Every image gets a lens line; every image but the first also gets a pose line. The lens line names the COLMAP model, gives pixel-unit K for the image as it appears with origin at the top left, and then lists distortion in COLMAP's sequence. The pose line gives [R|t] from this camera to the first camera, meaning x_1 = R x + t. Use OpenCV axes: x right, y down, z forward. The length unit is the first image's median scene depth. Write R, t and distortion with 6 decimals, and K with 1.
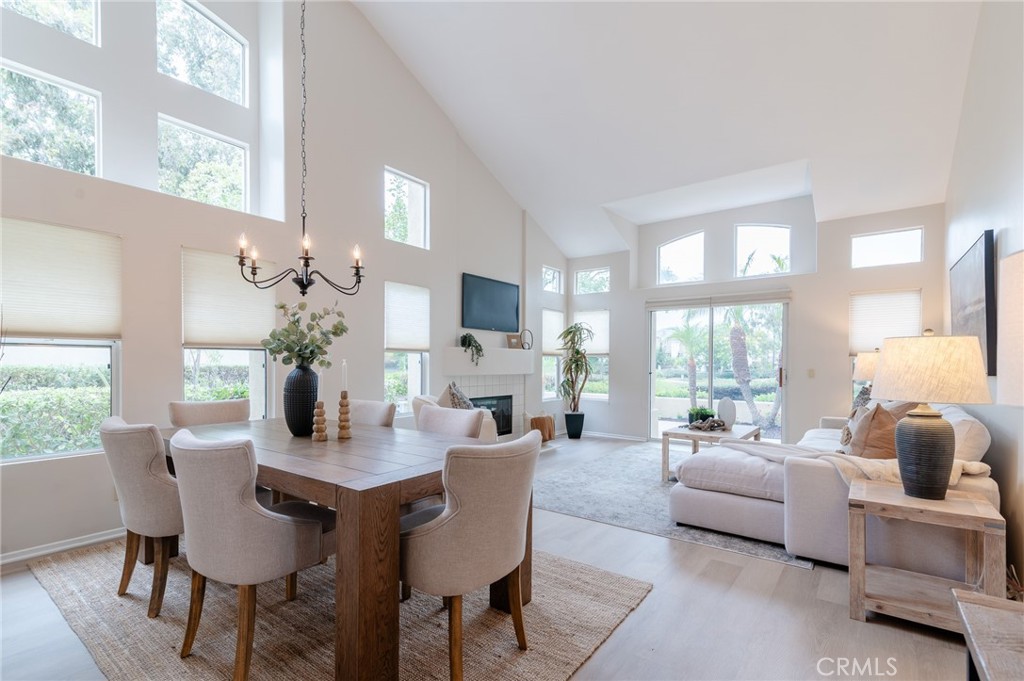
lens RADIAL K [[464.4, 0, 512.4], [0, 464.4, 373.9], [0, 0, 1]] dist [0.015728, 0.000030]
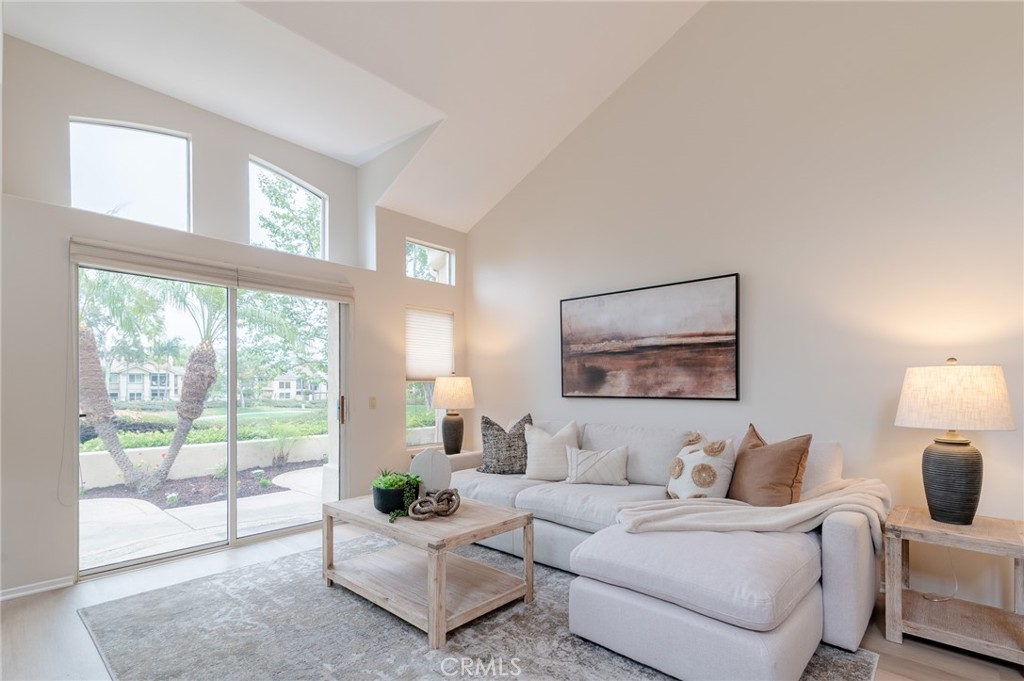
lens RADIAL K [[484.5, 0, 502.8], [0, 484.5, 389.9], [0, 0, 1]] dist [0.022074, 0.000005]
pose [[0.112471, -0.007538, 0.993626, -0.095383], [0.025211, 0.999671, 0.004730, -0.017448], [-0.993335, 0.024518, 0.112624, 0.586149]]
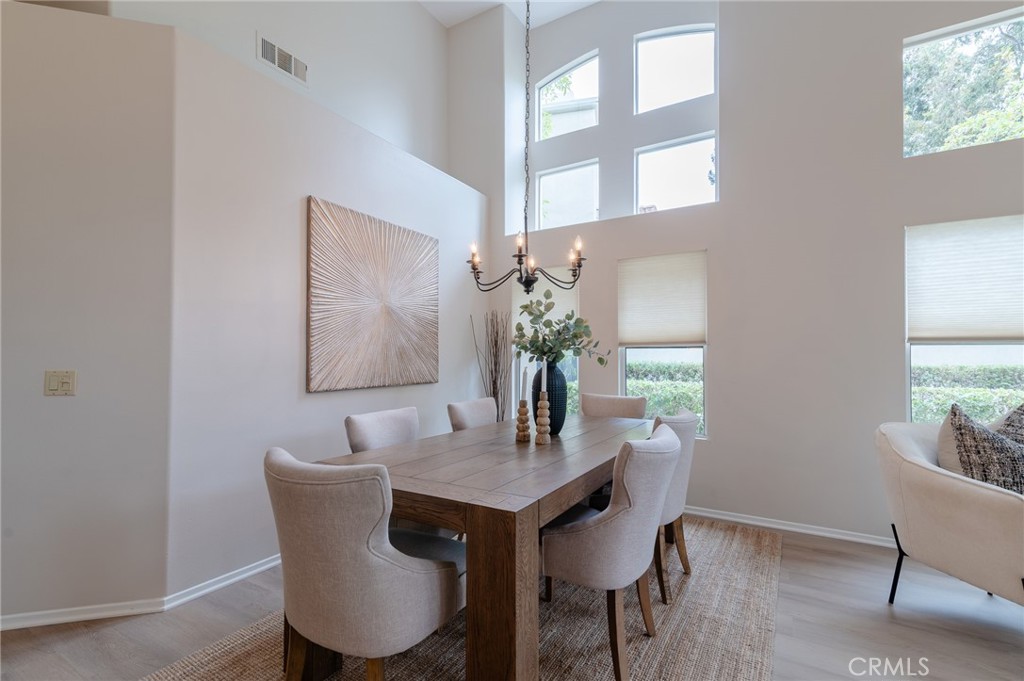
lens RADIAL K [[459.6, 0, 514.2], [0, 459.6, 351.5], [0, 0, 1]] dist [0.017737, 0.000178]
pose [[0.109300, -0.016941, -0.993864, 0.186019], [-0.029466, 0.999360, -0.020275, -0.007171], [0.993572, 0.031501, 0.108731, 0.296270]]
